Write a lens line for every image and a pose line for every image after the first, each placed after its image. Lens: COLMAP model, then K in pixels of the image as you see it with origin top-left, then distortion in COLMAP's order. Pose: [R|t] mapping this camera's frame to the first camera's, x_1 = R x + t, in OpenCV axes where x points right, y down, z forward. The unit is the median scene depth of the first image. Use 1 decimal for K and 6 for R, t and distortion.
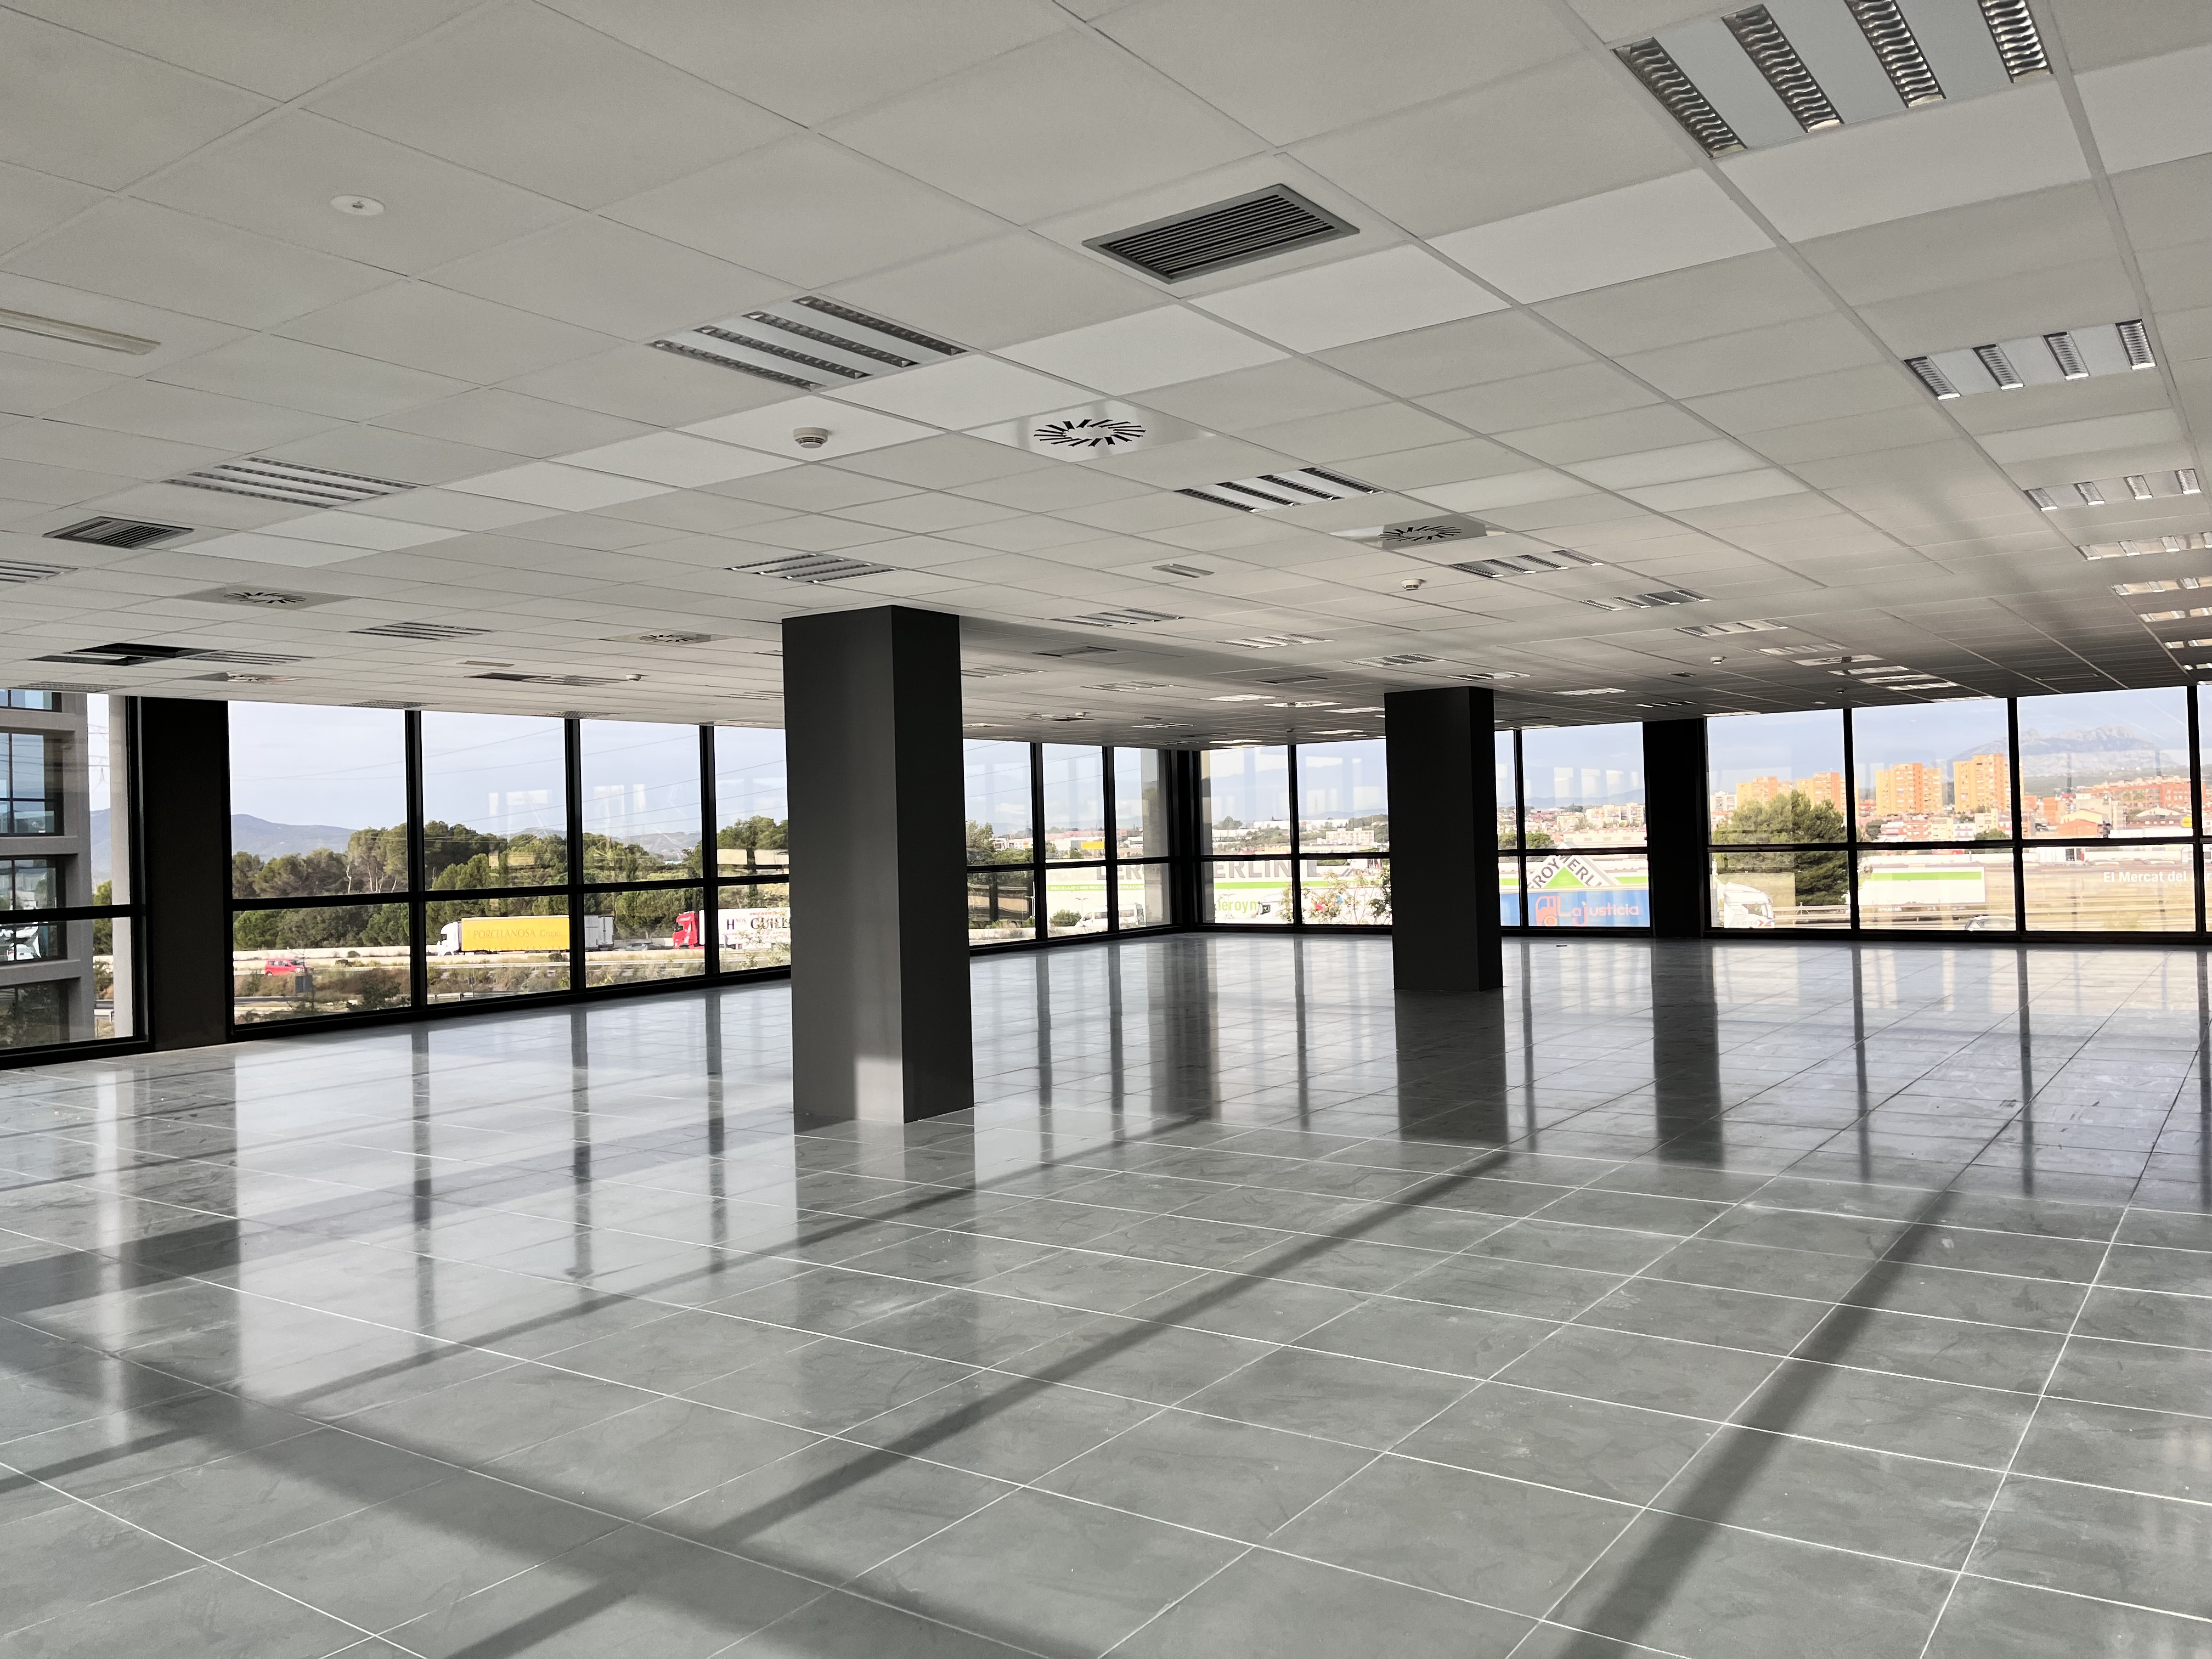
lens RADIAL K [[1672.5, 0, 1094.3], [0, 1672.5, 819.7], [0, 0, 1]] dist [0.068265, -0.083547]
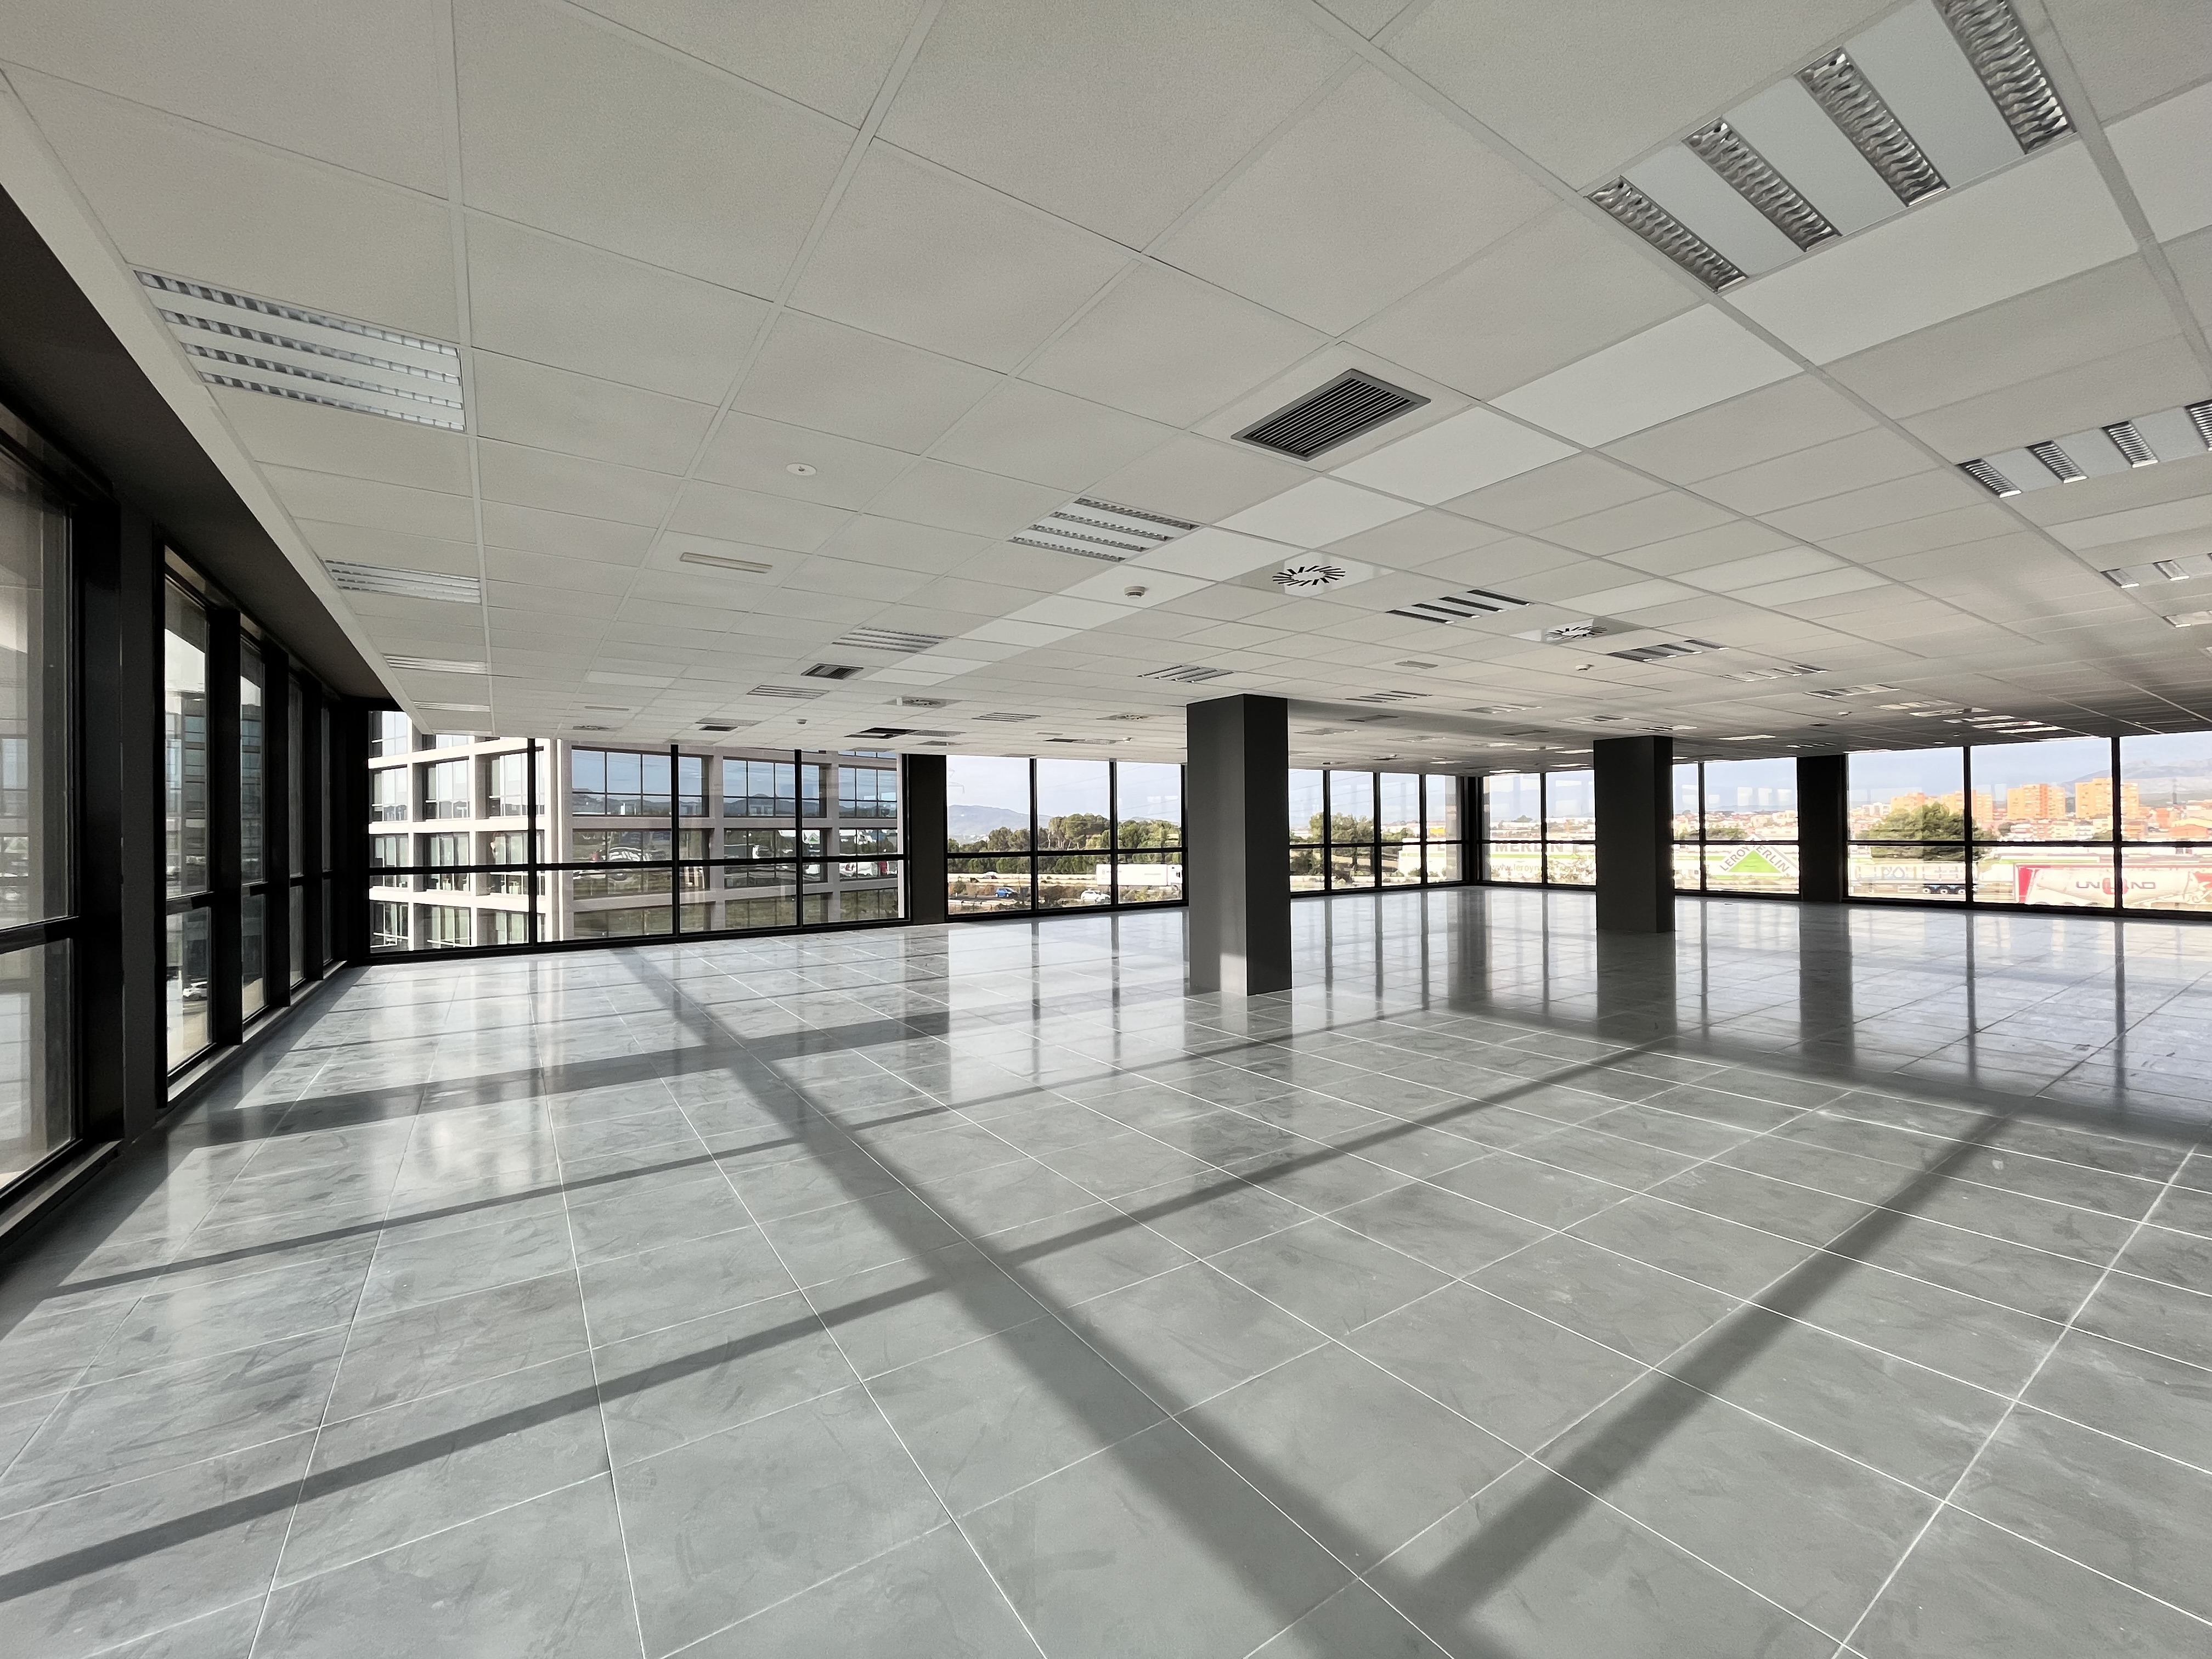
lens RADIAL K [[897.0, 0, 1104.9], [0, 897.0, 827.6], [0, 0, 1]] dist [-0.004298, 0.000030]
pose [[0.936906, 0.016146, -0.349208, 0.096790], [-0.010863, 0.999795, 0.017084, -0.007823], [0.349413, -0.012213, 0.936889, 0.128699]]
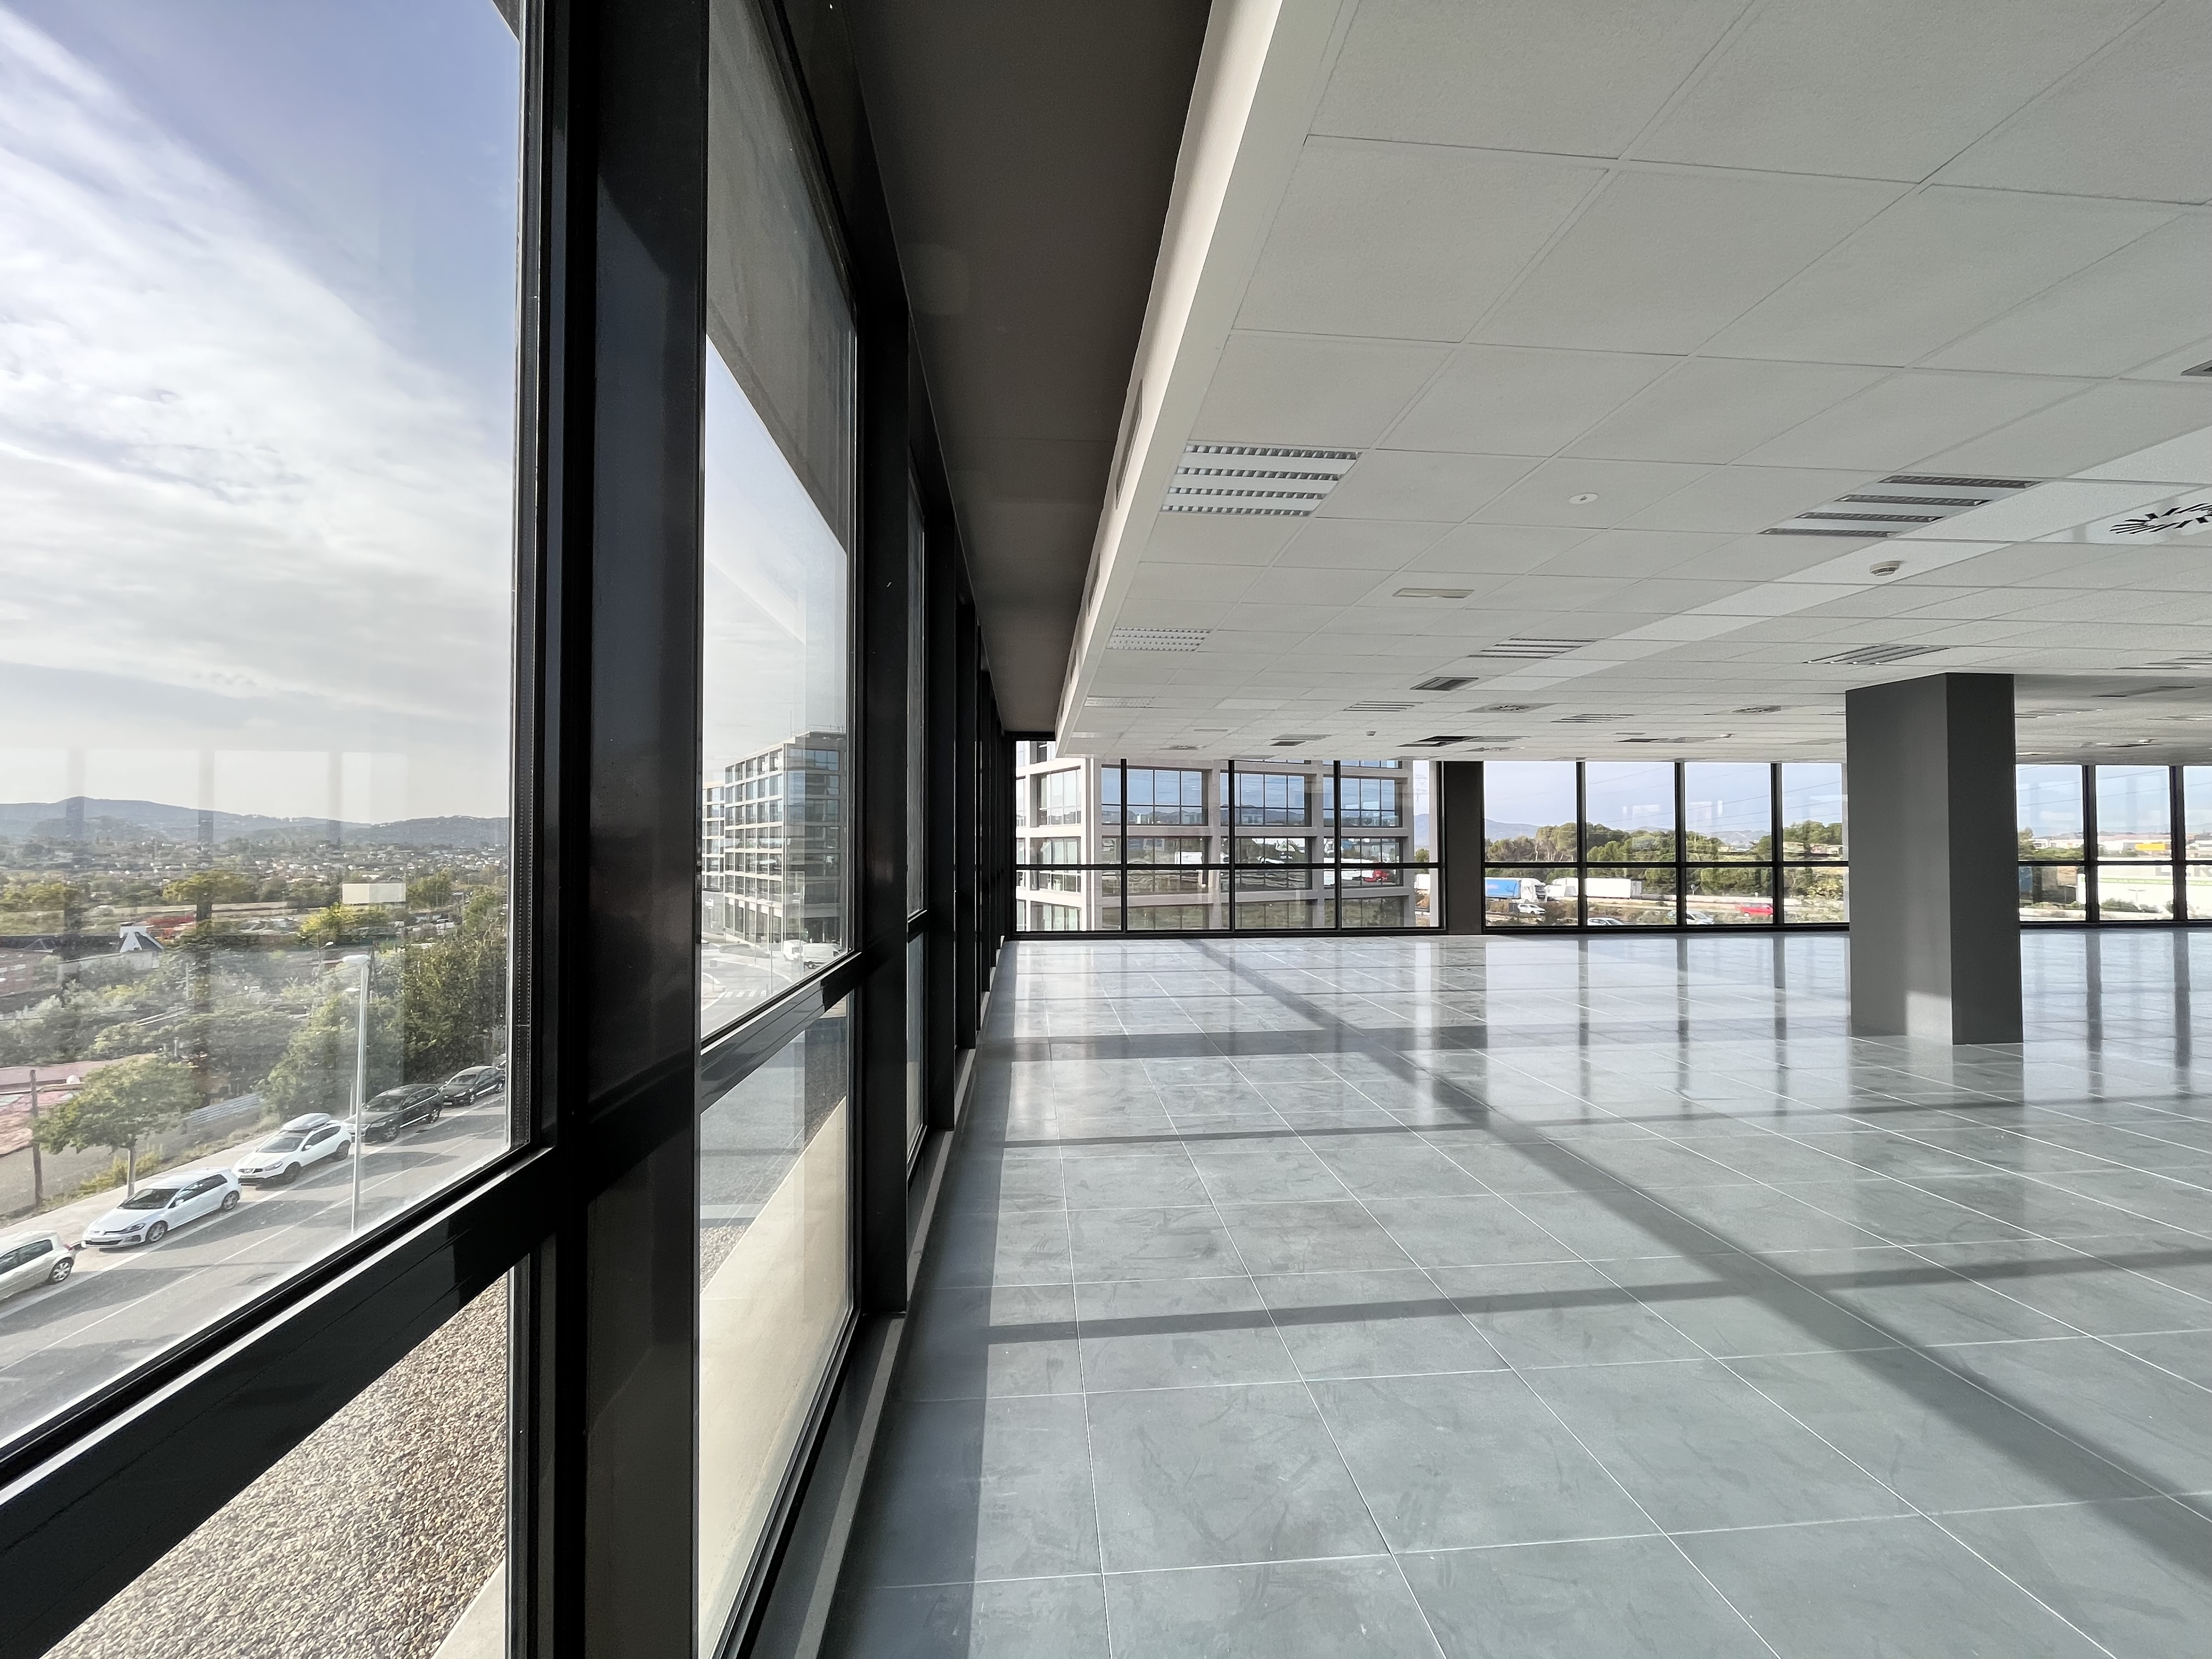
lens RADIAL K [[897.0, 0, 1102.5], [0, 897.0, 825.6], [0, 0, 1]] dist [-0.004298, 0.000030]
pose [[0.647622, 0.012027, -0.761867, -0.010541], [-0.007716, 0.999928, 0.009226, -0.002994], [0.761923, -0.000096, 0.647668, -0.025245]]
